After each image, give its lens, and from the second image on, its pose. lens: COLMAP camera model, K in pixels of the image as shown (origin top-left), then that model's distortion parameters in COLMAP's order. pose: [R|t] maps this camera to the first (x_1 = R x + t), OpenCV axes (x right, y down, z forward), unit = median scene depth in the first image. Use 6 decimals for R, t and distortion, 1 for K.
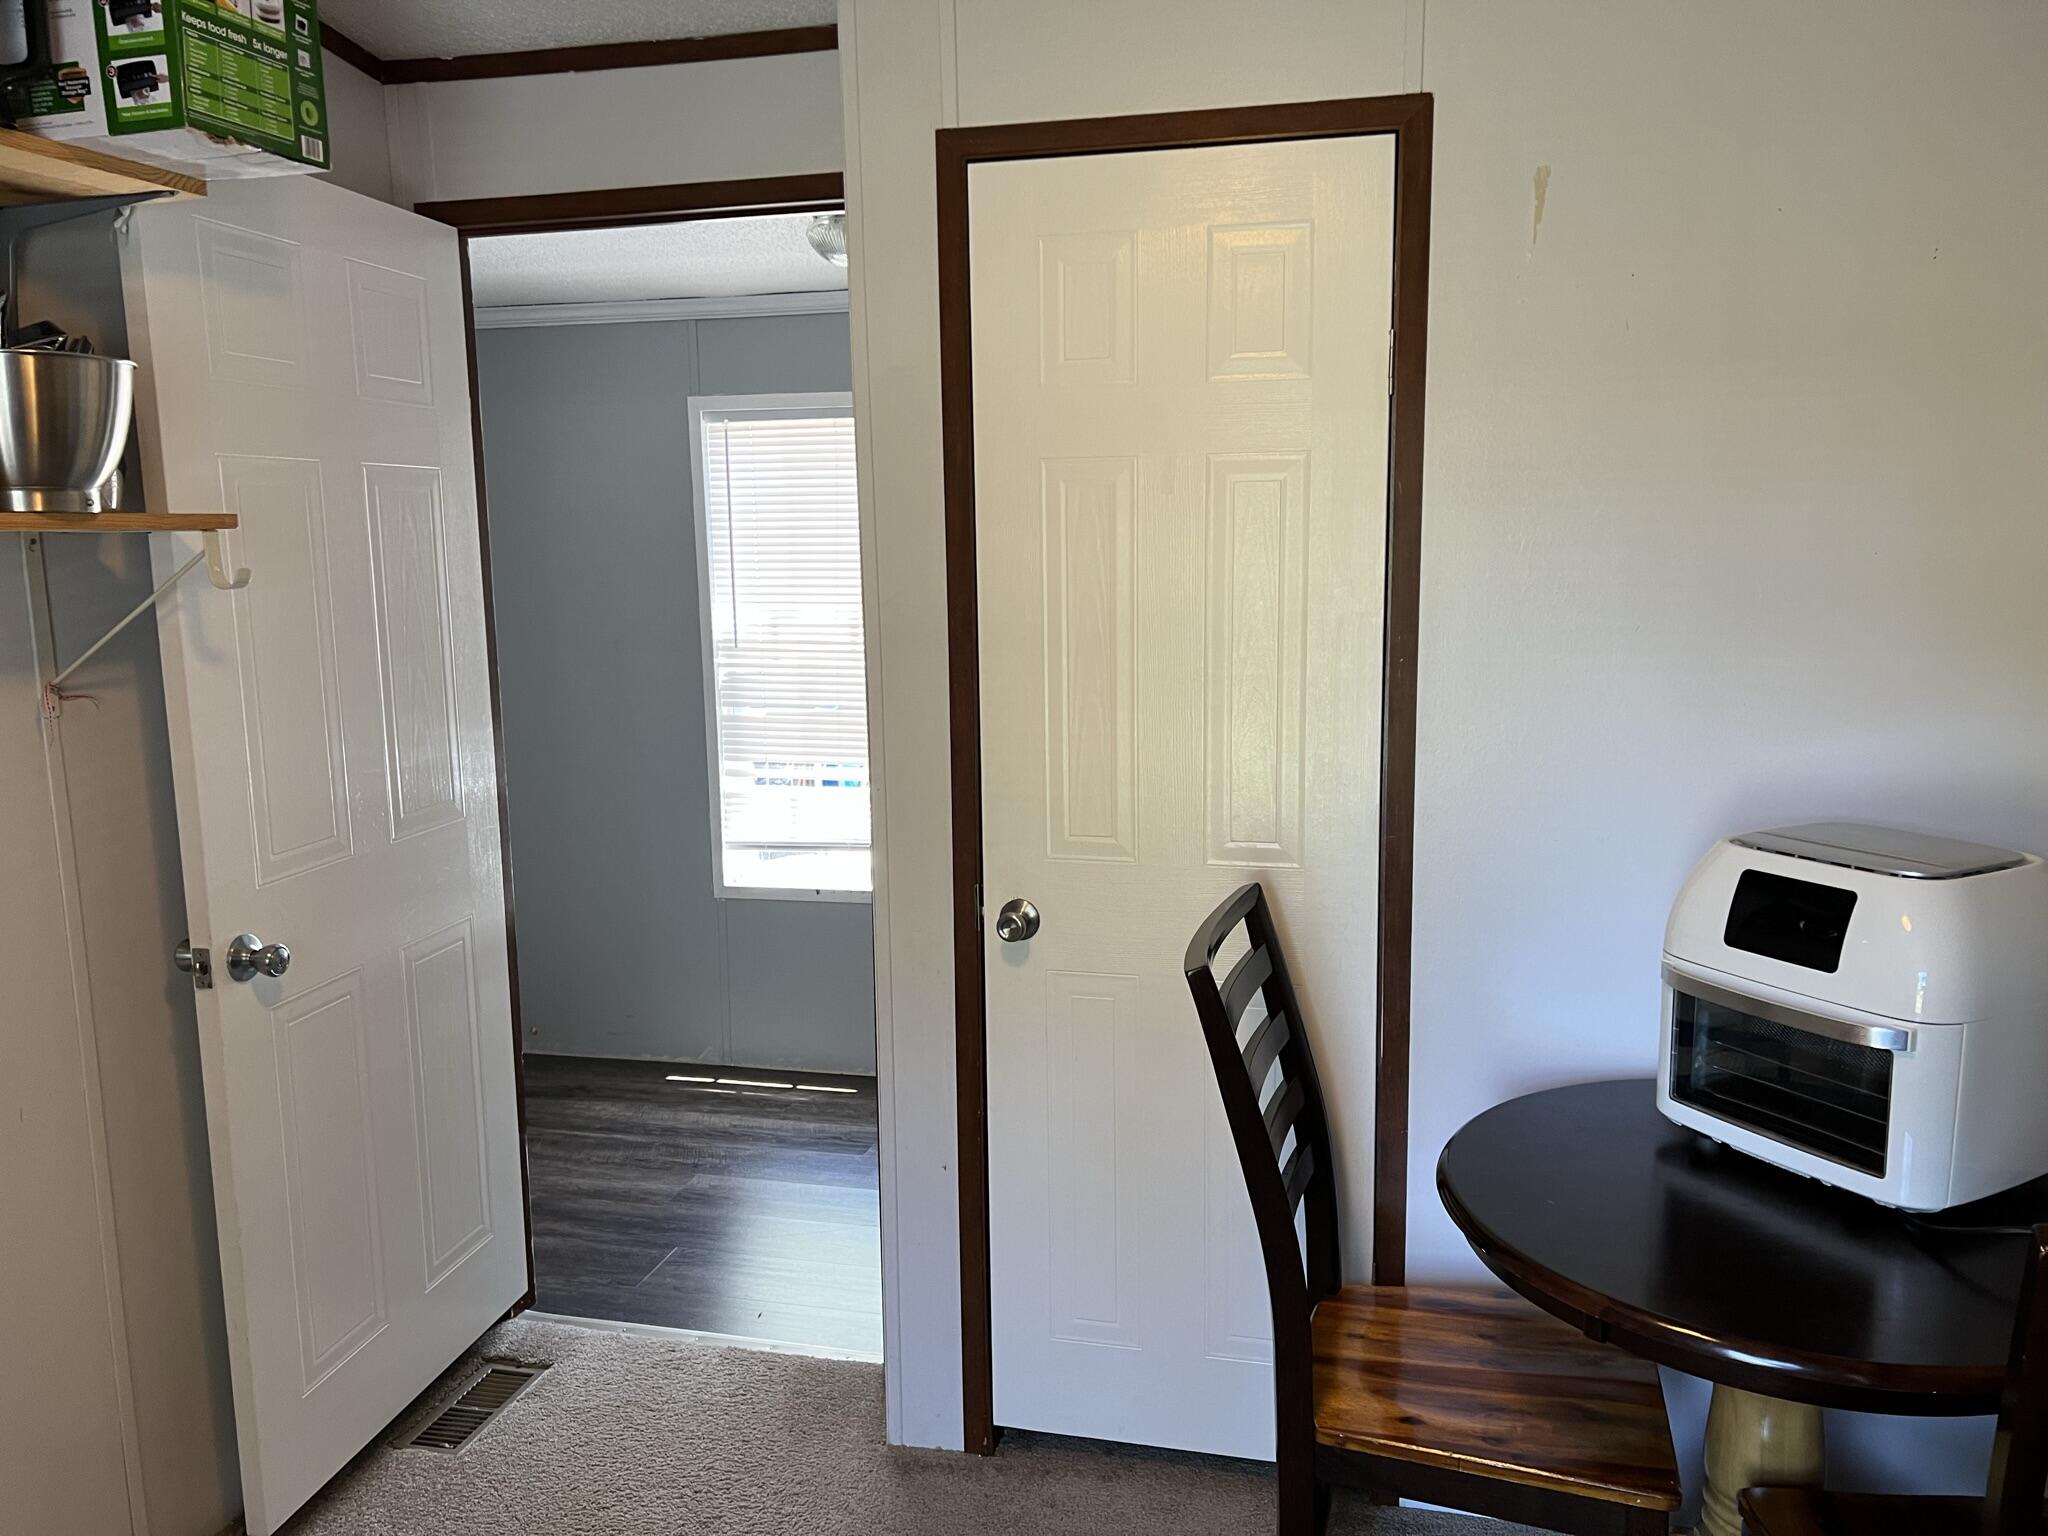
lens RADIAL K [[1548.4, 0, 1035.2], [0, 1548.4, 754.7], [0, 0, 1]] dist [0.046409, -0.047422]
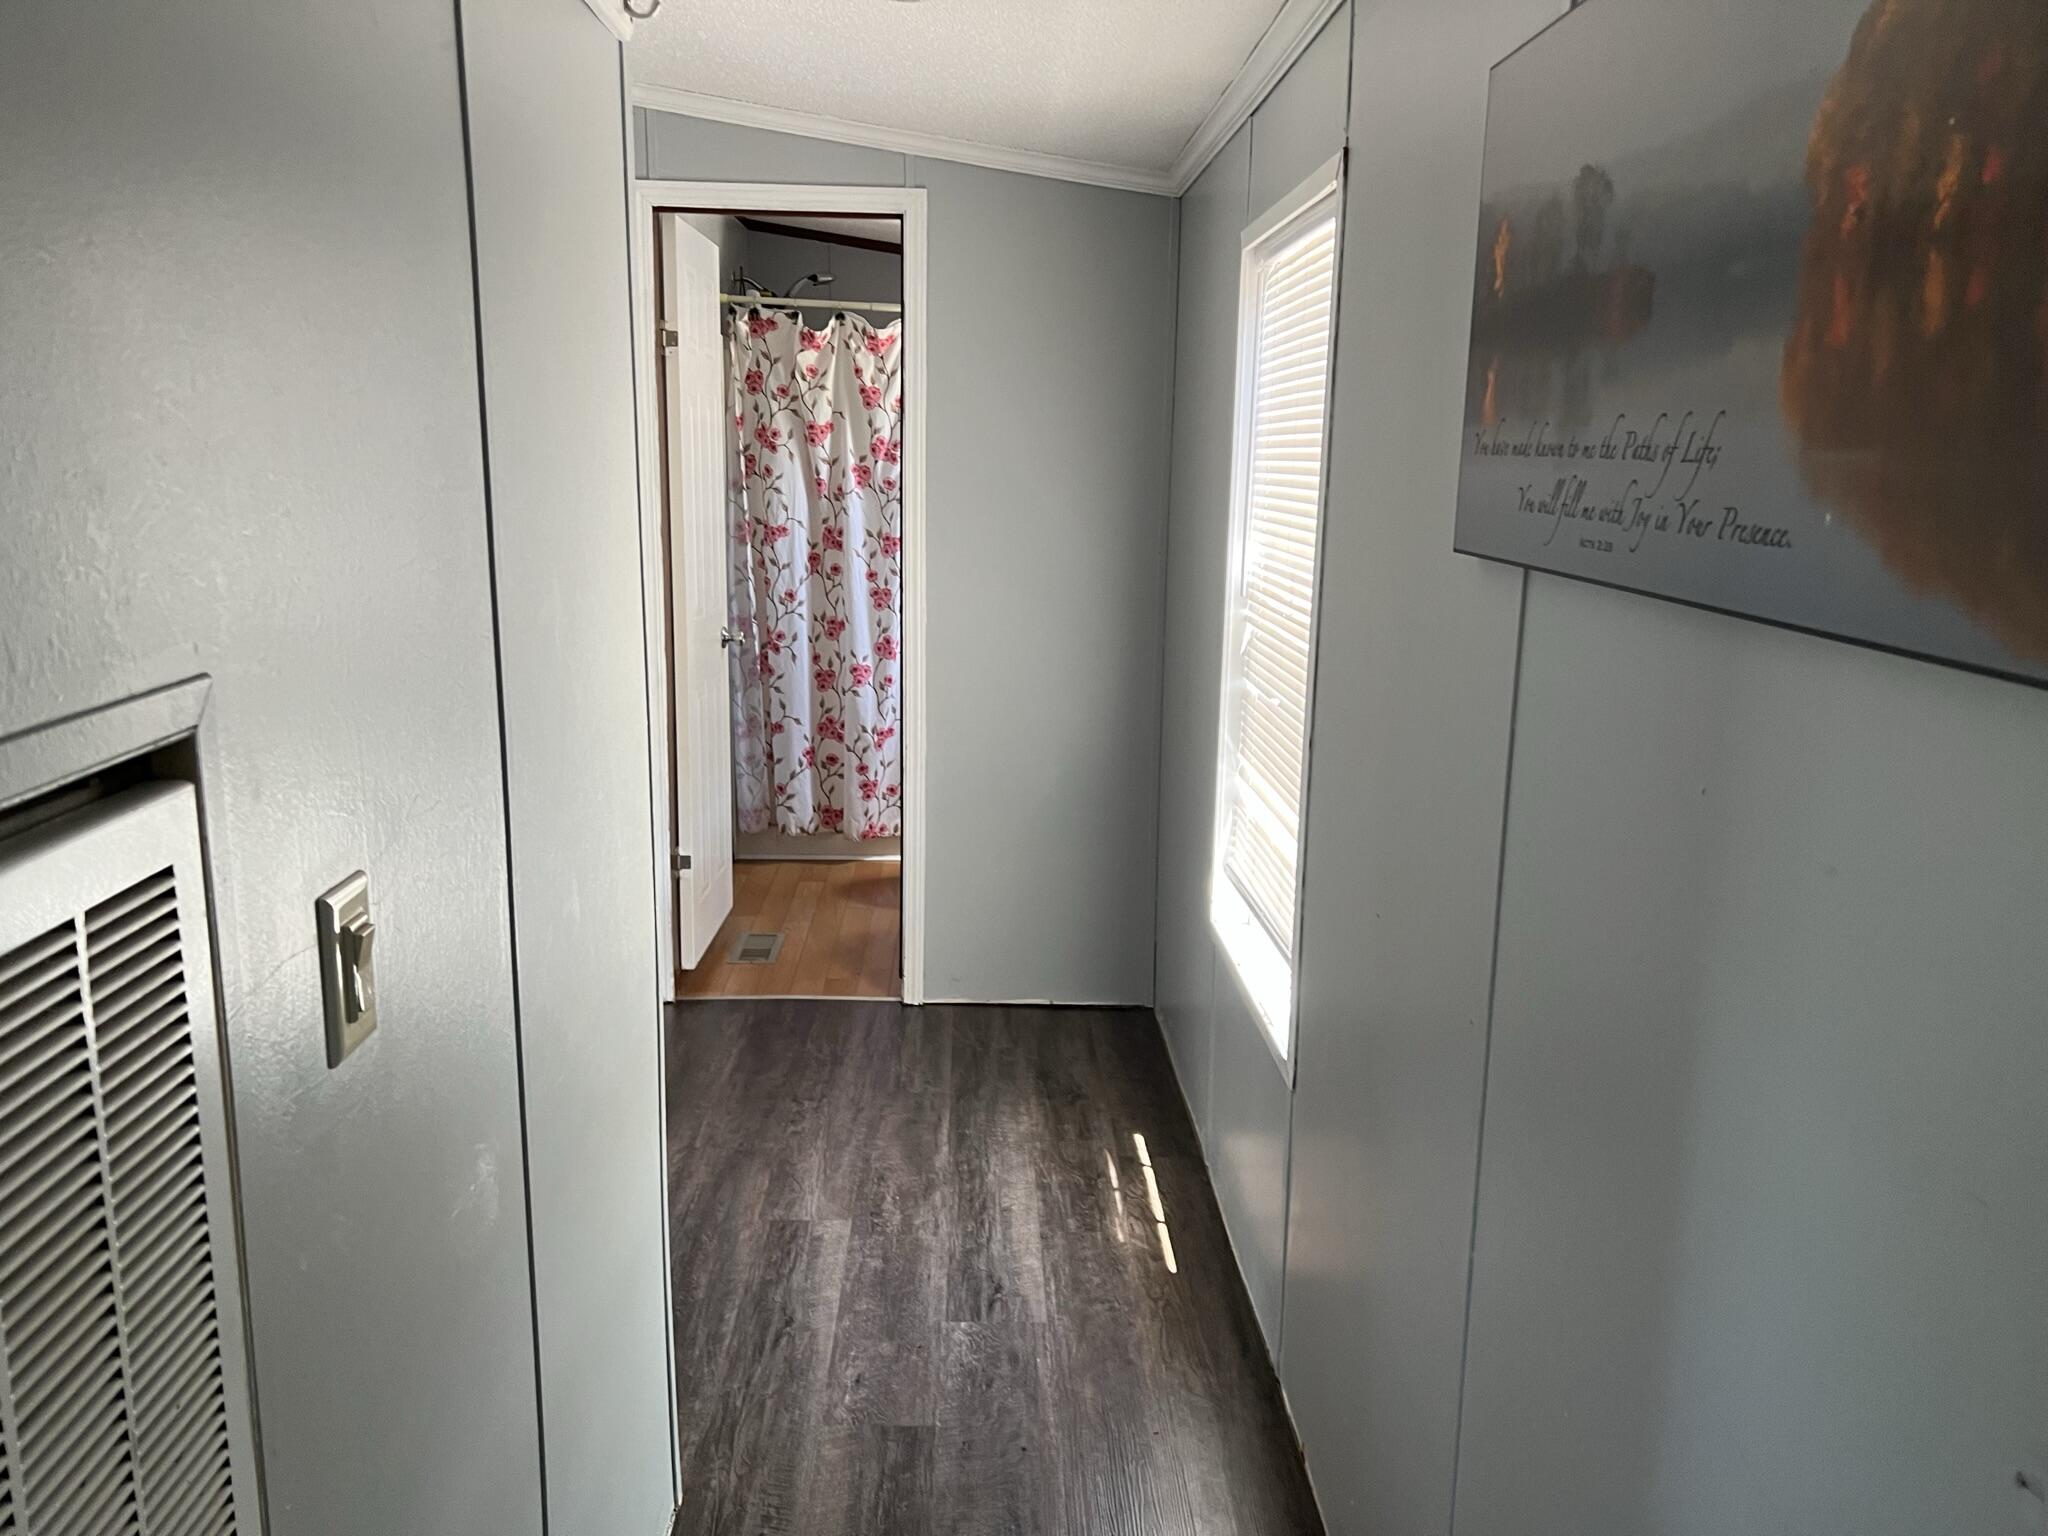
lens RADIAL K [[1548.4, 0, 1035.2], [0, 1548.4, 754.7], [0, 0, 1]] dist [0.046409, -0.047422]
pose [[0.273389, 0.205084, -0.939787, 0.471400], [-0.166112, 0.972395, 0.163877, -0.100873], [0.947452, 0.111308, 0.299909, 0.762614]]
